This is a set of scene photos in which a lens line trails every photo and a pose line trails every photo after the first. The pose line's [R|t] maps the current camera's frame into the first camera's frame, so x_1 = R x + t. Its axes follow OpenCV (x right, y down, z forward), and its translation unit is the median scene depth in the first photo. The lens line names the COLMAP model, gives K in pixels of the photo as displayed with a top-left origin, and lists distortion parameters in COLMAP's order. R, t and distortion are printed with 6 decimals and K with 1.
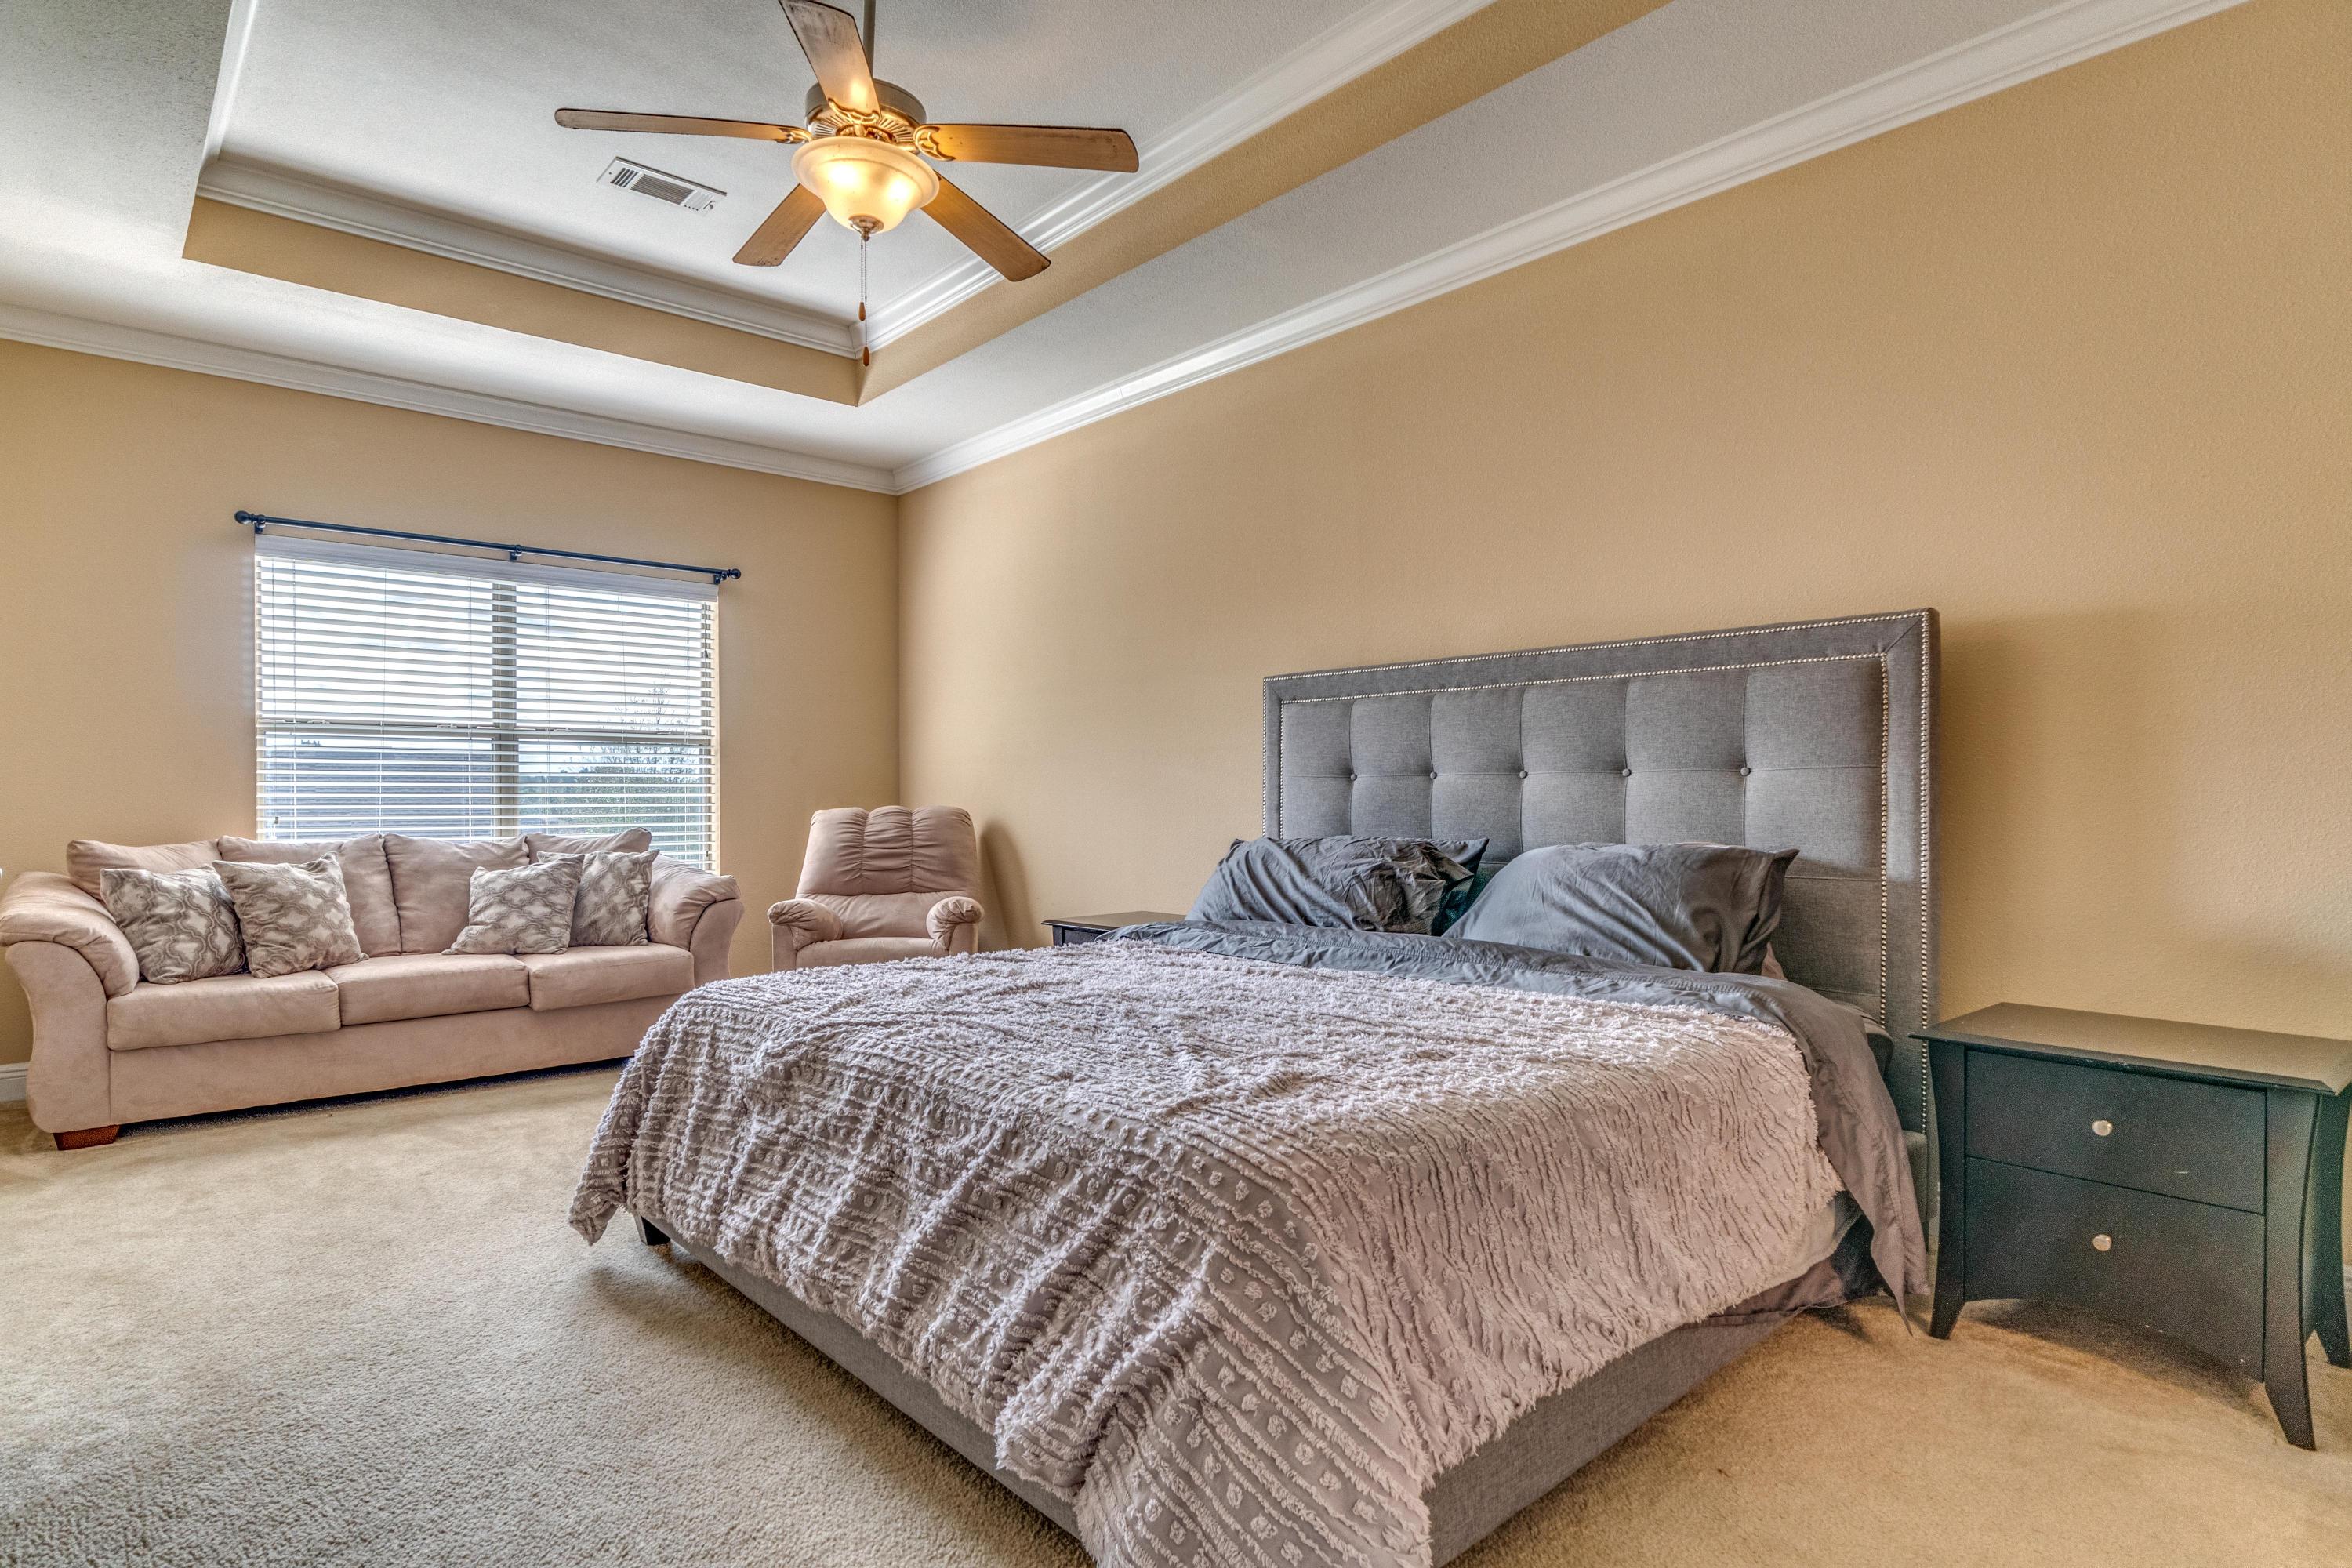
lens RADIAL K [[1250.8, 0, 1184.2], [0, 1250.8, 796.4], [0, 0, 1]] dist [-0.003510, -0.002465]
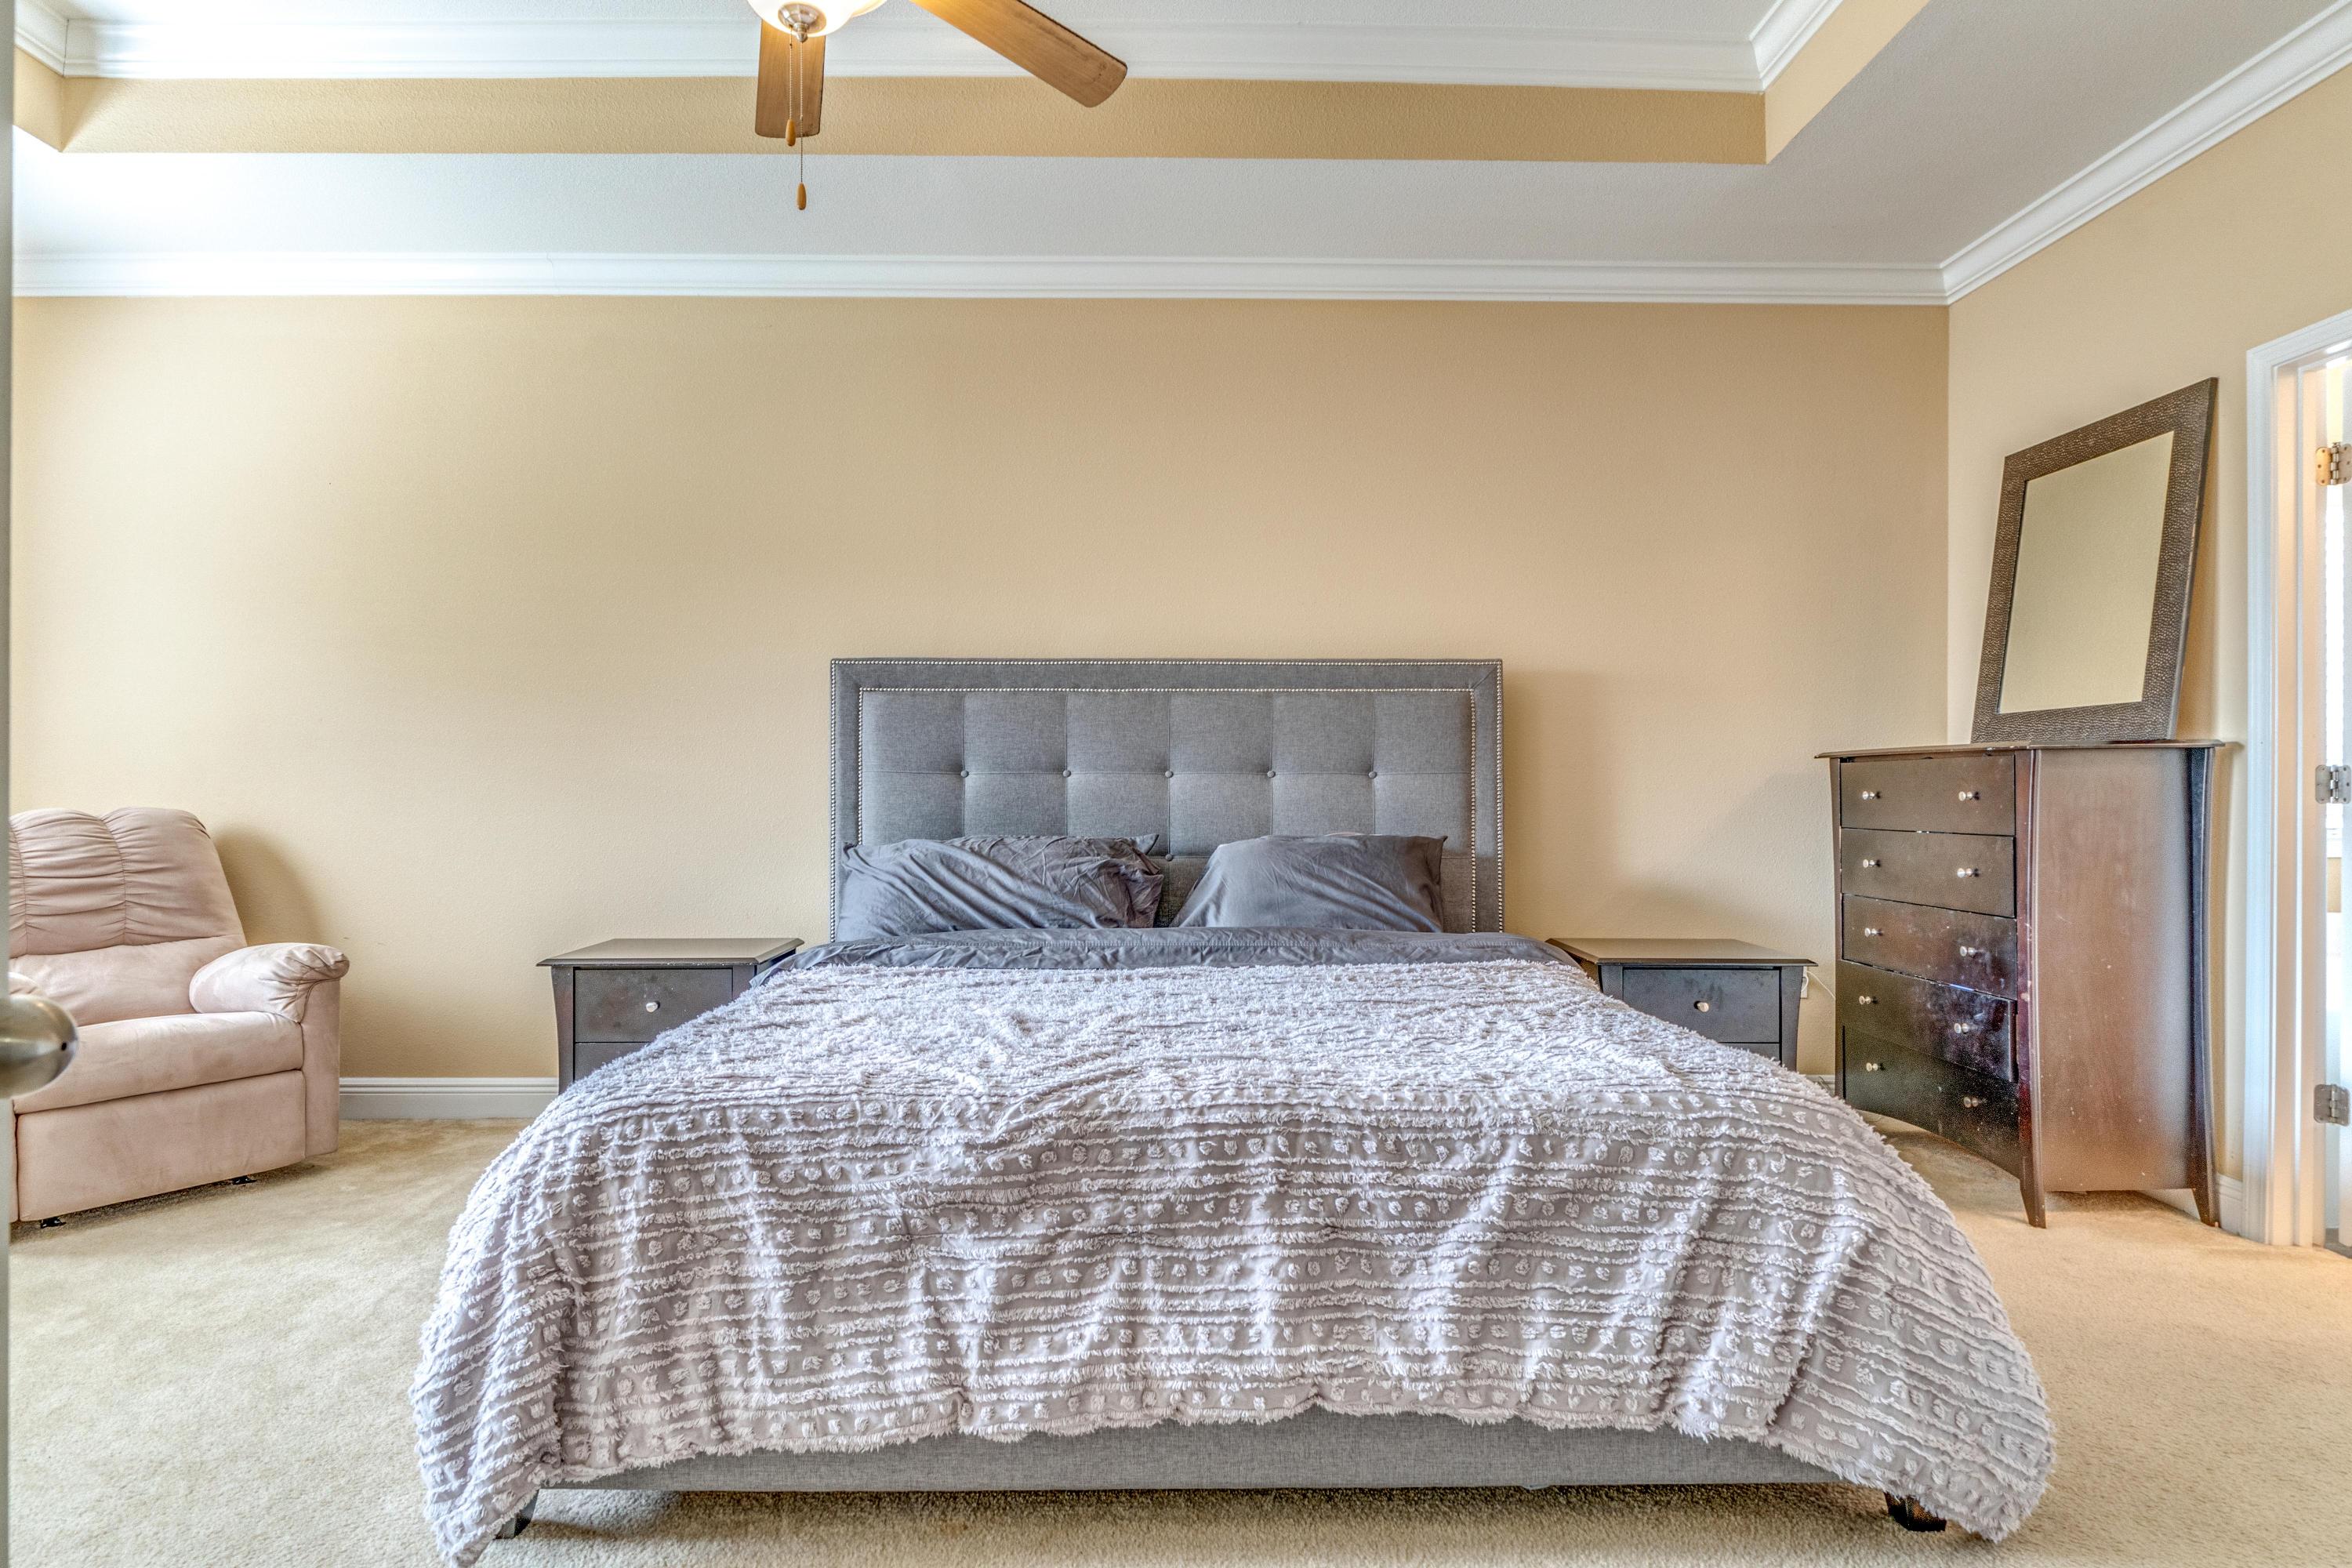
lens RADIAL K [[1250.8, 0, 1169.5], [0, 1250.8, 790.0], [0, 0, 1]] dist [-0.003510, -0.002465]
pose [[0.653886, 0.003467, 0.756585, -0.492166], [-0.001495, 0.999993, -0.003291, -0.000205], [-0.756592, 0.001021, 0.653887, 0.263357]]
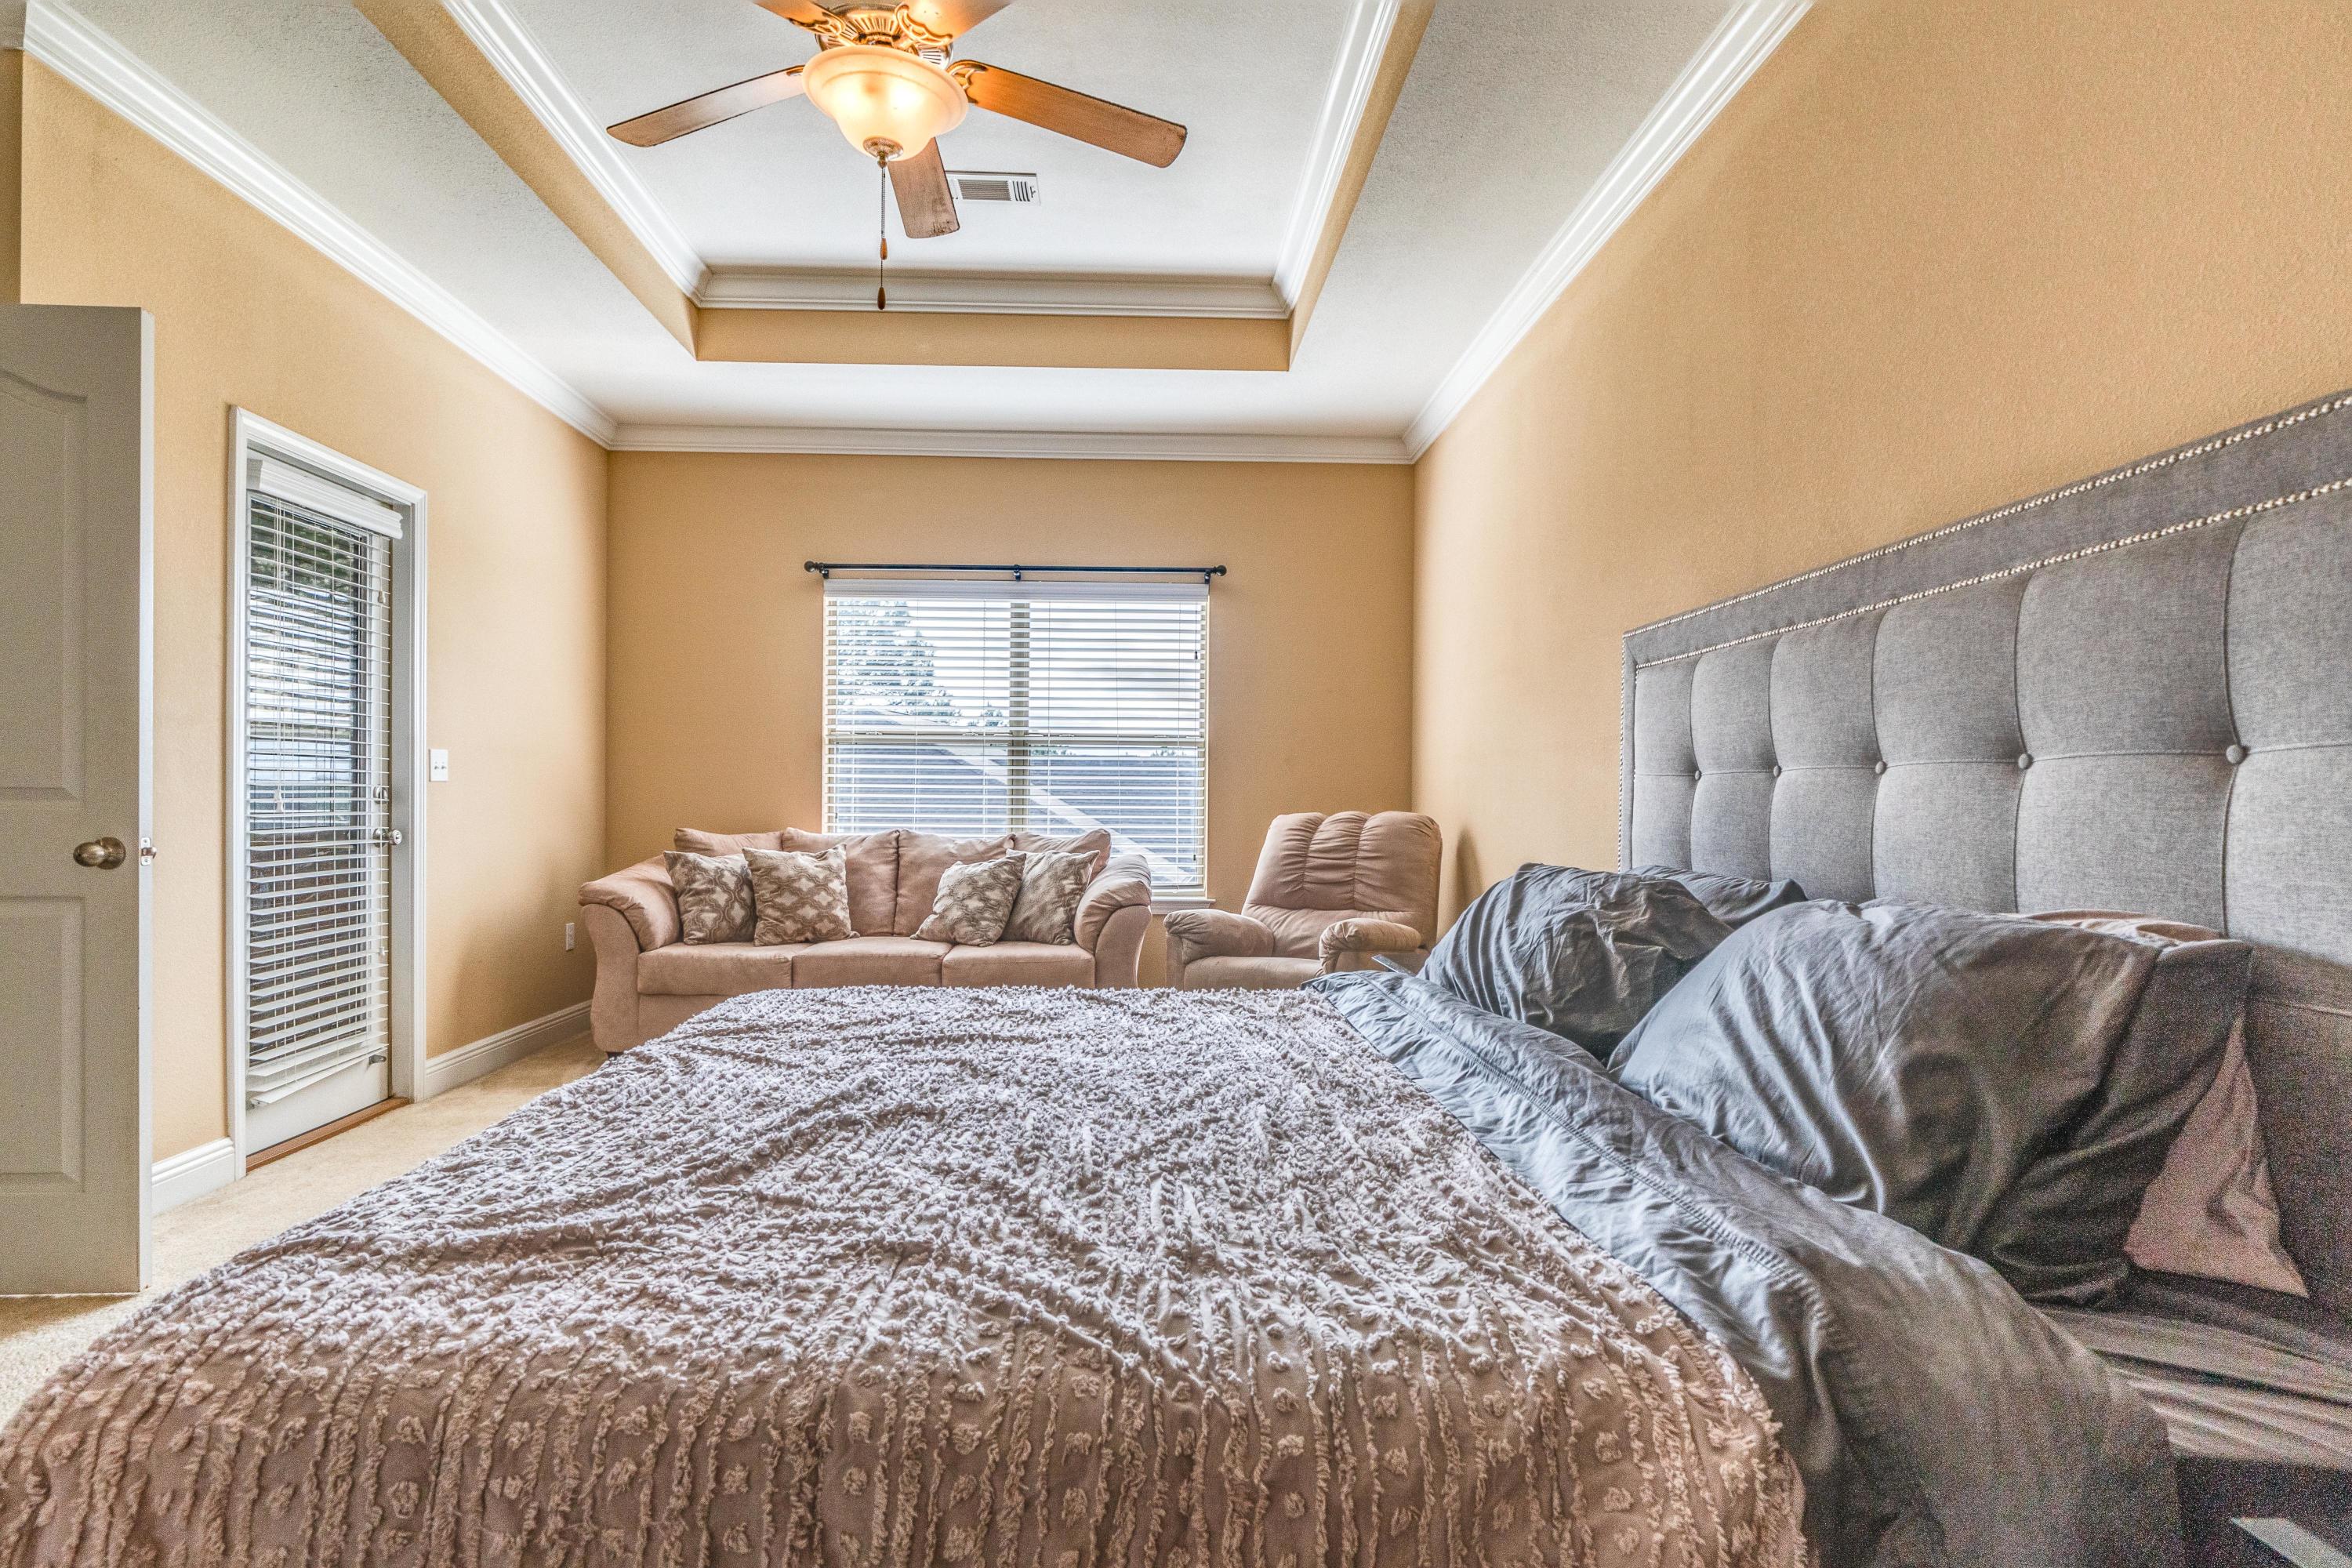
lens RADIAL K [[1250.8, 0, 1170.0], [0, 1250.8, 801.2], [0, 0, 1]] dist [-0.003510, -0.002465]
pose [[0.767390, 0.008639, -0.641122, 0.346327], [-0.009111, 0.999955, 0.002569, -0.001296], [0.641116, 0.003870, 0.767435, 0.336384]]
